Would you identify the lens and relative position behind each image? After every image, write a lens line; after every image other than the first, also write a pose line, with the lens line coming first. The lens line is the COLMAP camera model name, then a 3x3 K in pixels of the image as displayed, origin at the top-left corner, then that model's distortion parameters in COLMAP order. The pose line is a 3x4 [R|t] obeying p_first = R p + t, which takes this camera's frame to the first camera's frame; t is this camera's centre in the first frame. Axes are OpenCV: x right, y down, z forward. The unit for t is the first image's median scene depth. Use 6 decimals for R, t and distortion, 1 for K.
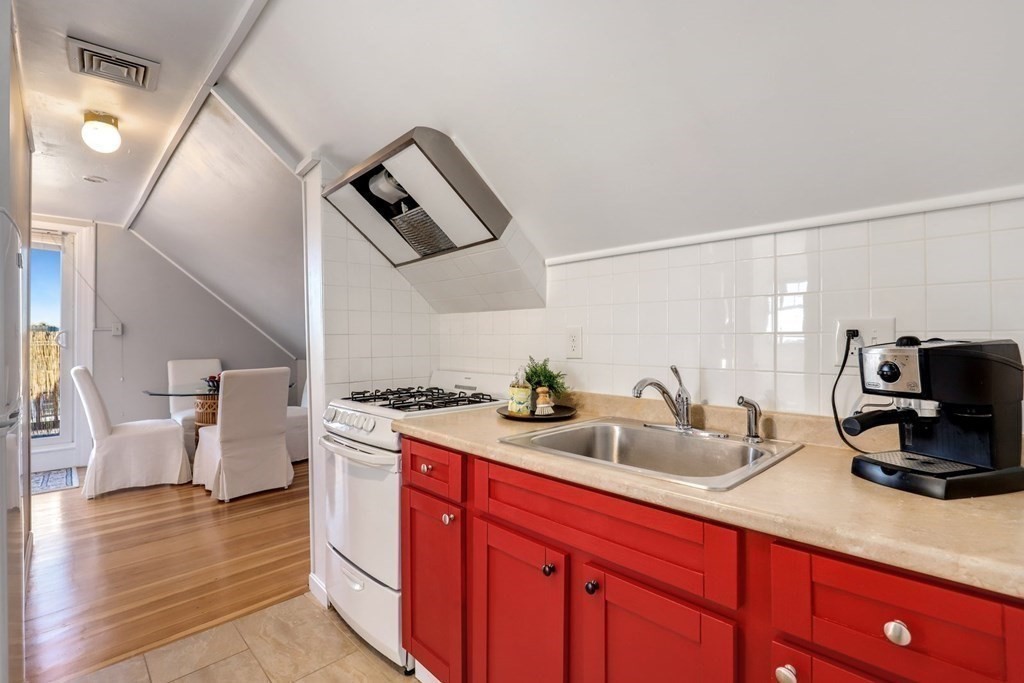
lens RADIAL K [[478.6, 0, 512.0], [0, 478.6, 341.5], [0, 0, 1]] dist [-0.004503, -0.000243]
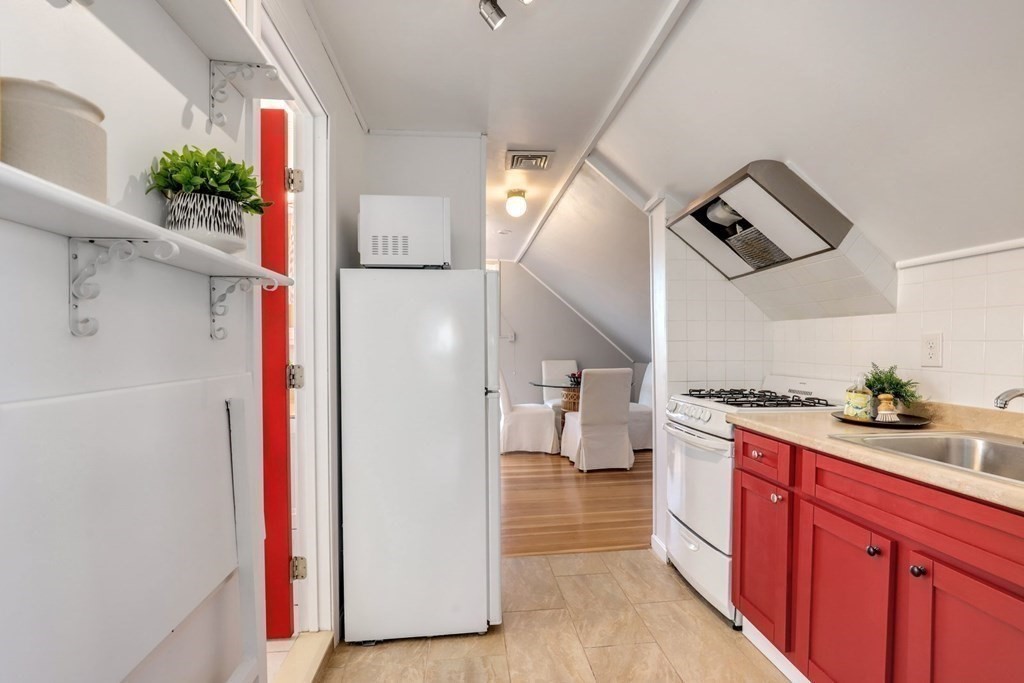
lens RADIAL K [[471.2, 0, 513.5], [0, 471.2, 350.5], [0, 0, 1]] dist [-0.022157, 0.000307]
pose [[0.788246, 0.012659, -0.615230, 0.041358], [-0.008352, 0.999916, 0.009873, 0.001453], [0.615304, -0.002644, 0.788286, -0.212057]]
